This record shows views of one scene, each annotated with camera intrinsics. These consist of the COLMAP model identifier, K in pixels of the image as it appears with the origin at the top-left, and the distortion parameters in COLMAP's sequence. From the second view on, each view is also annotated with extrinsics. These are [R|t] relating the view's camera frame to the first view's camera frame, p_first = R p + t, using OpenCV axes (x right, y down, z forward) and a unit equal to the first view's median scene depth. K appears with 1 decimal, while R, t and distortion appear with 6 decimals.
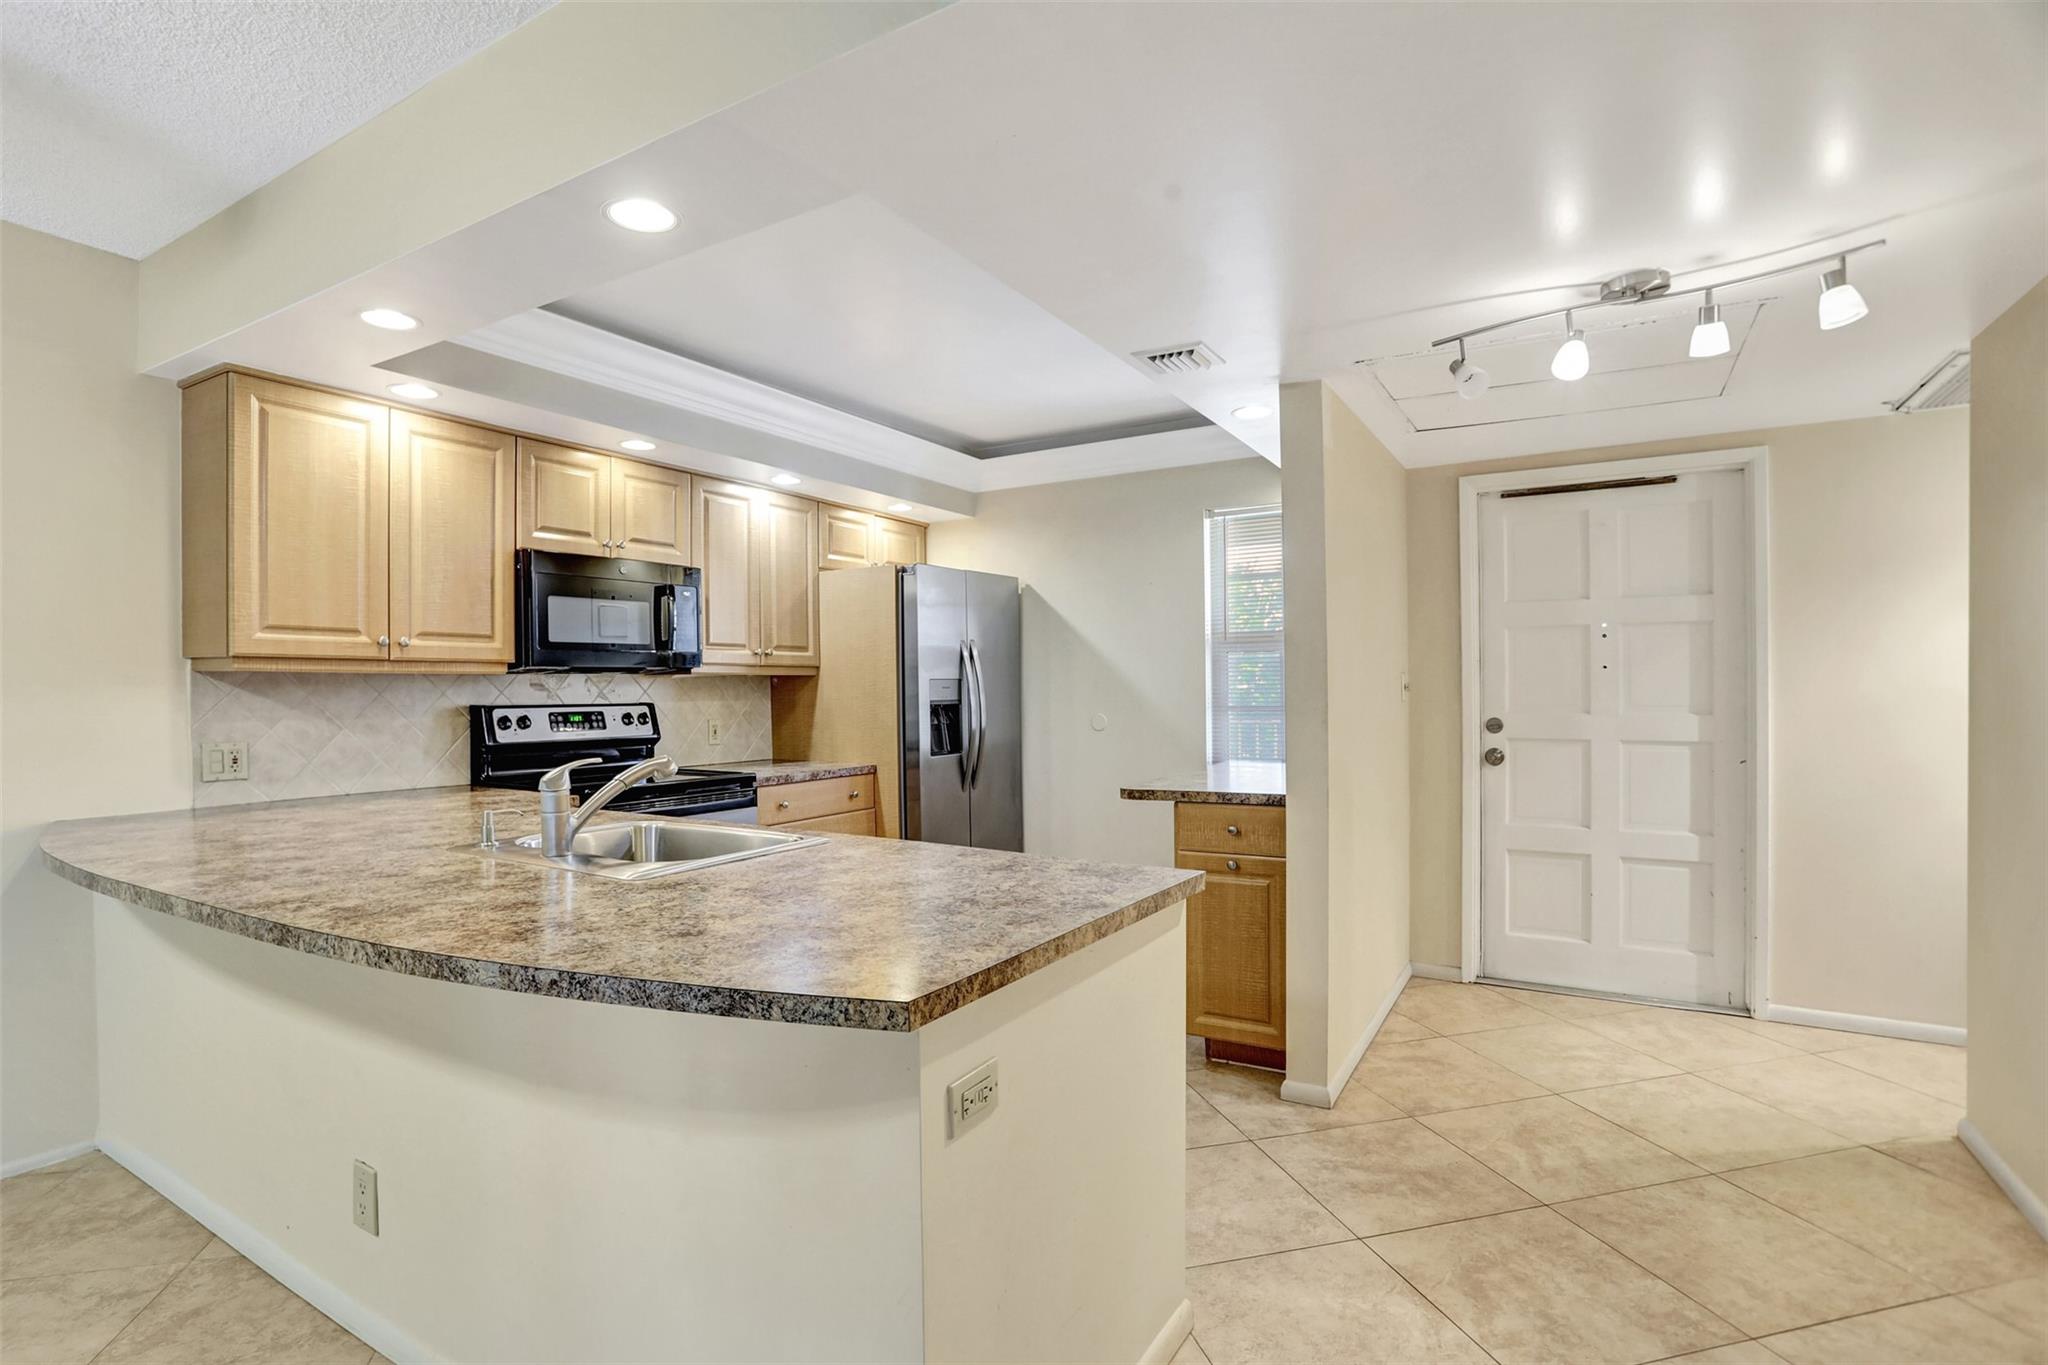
lens RADIAL K [[1004.2, 0, 990.2], [0, 1004.2, 692.6], [0, 0, 1]] dist [-0.060560, 0.034353]
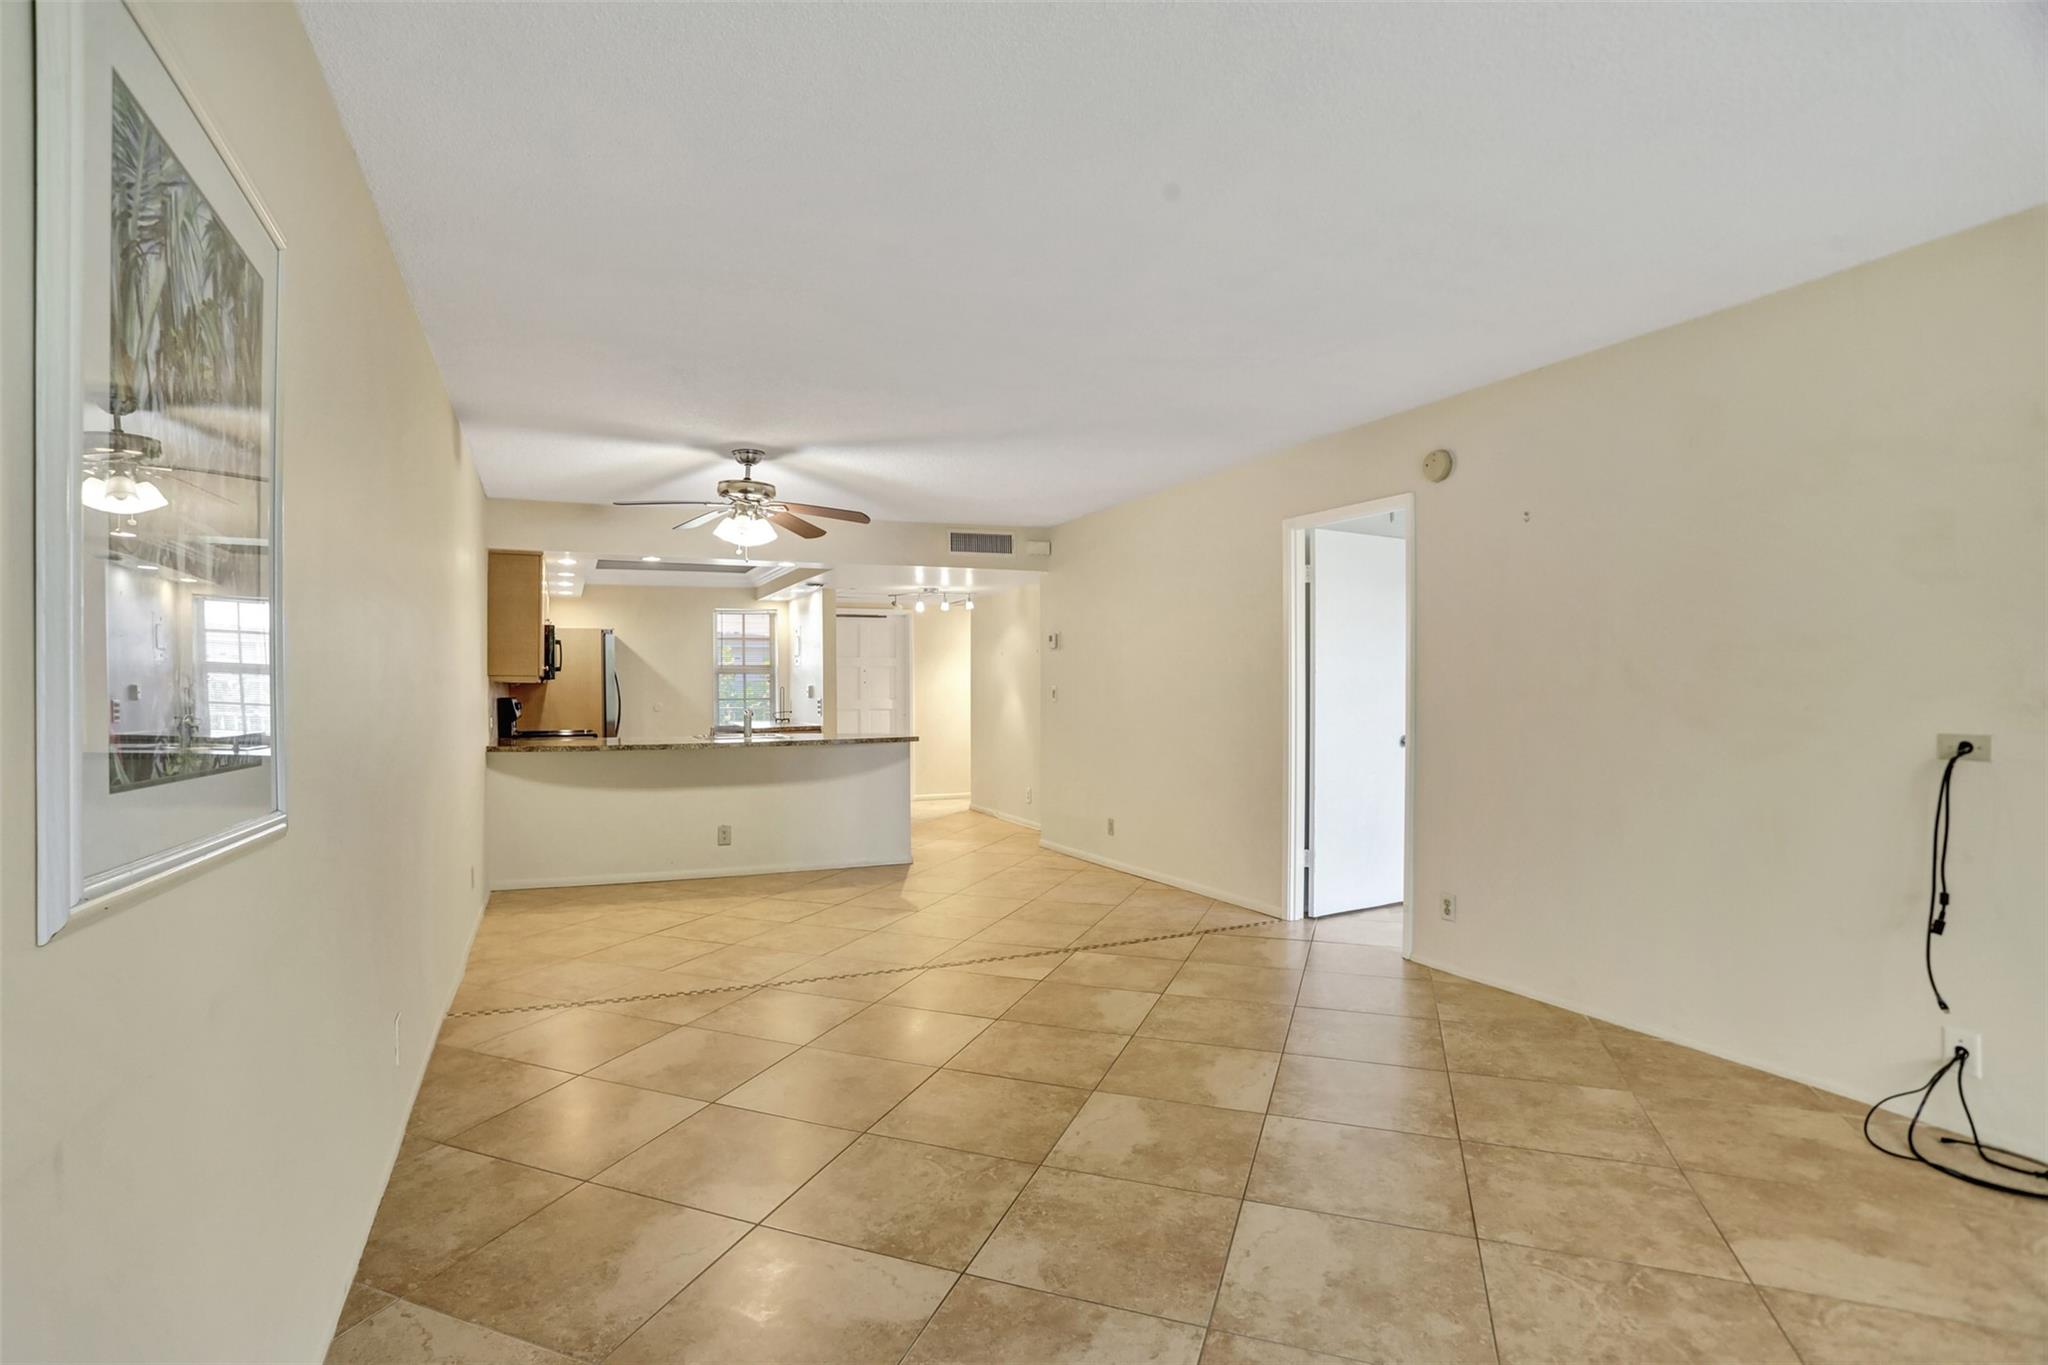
lens RADIAL K [[1004.2, 0, 990.2], [0, 1004.2, 692.6], [0, 0, 1]] dist [-0.060560, 0.034353]
pose [[0.574703, 0.000111, 0.818362, -1.519683], [0.004198, 0.999986, -0.003084, 0.012645], [-0.818351, 0.005208, 0.574695, -0.923379]]
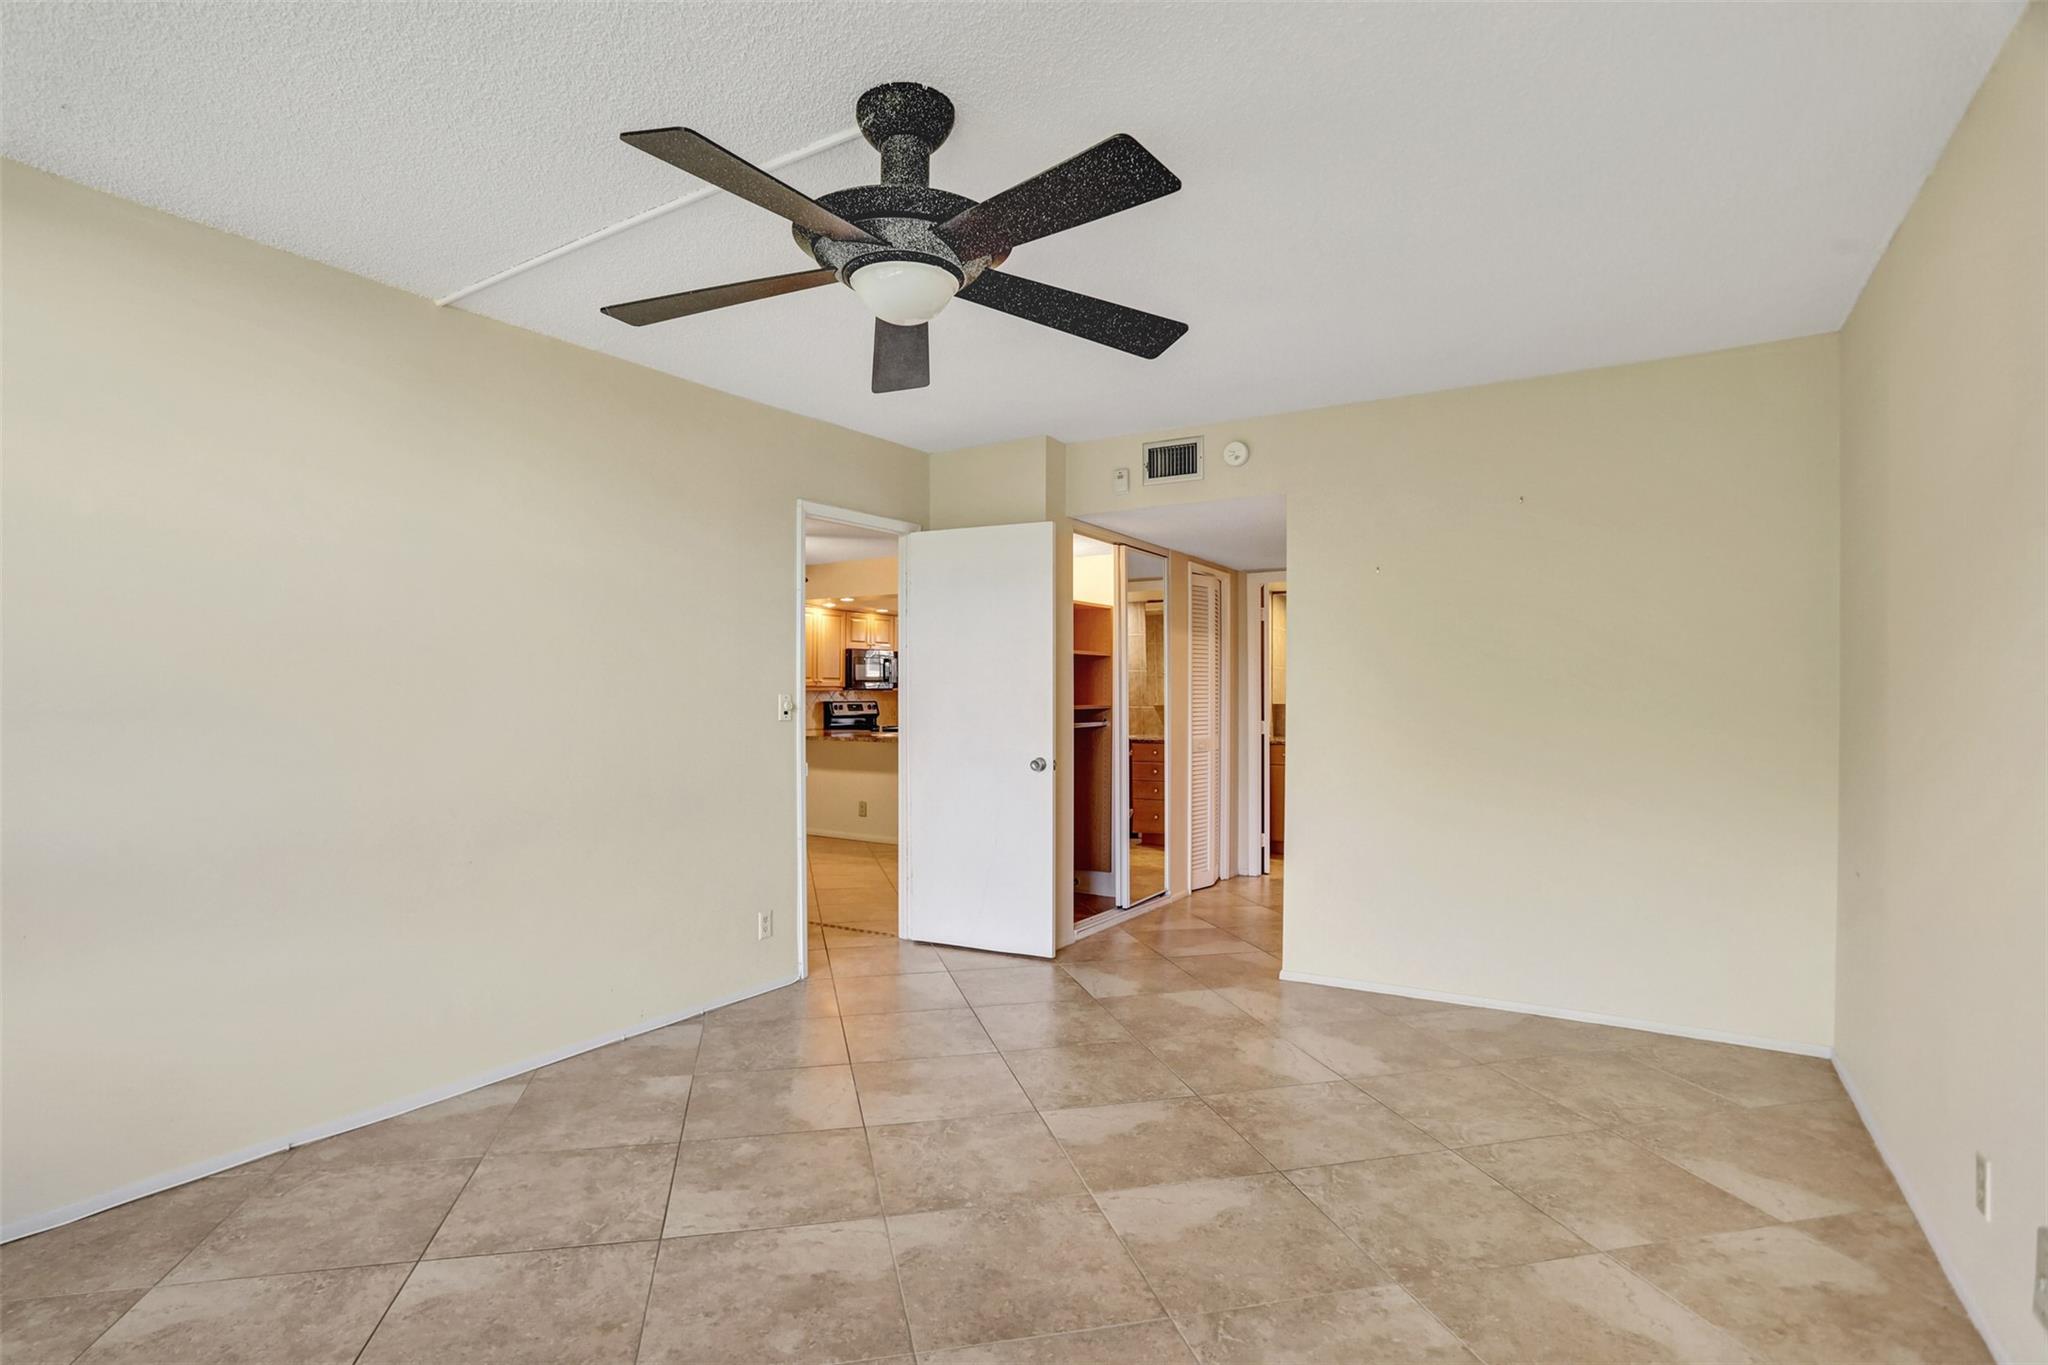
lens RADIAL K [[1013.4, 0, 984.3], [0, 1013.4, 664.9], [0, 0, 1]] dist [-0.054954, 0.026579]
pose [[0.999701, 0.010073, -0.022300, 0.008067], [-0.010825, 0.999367, -0.033882, 0.001348], [0.021944, 0.034113, 0.999177, -1.870400]]
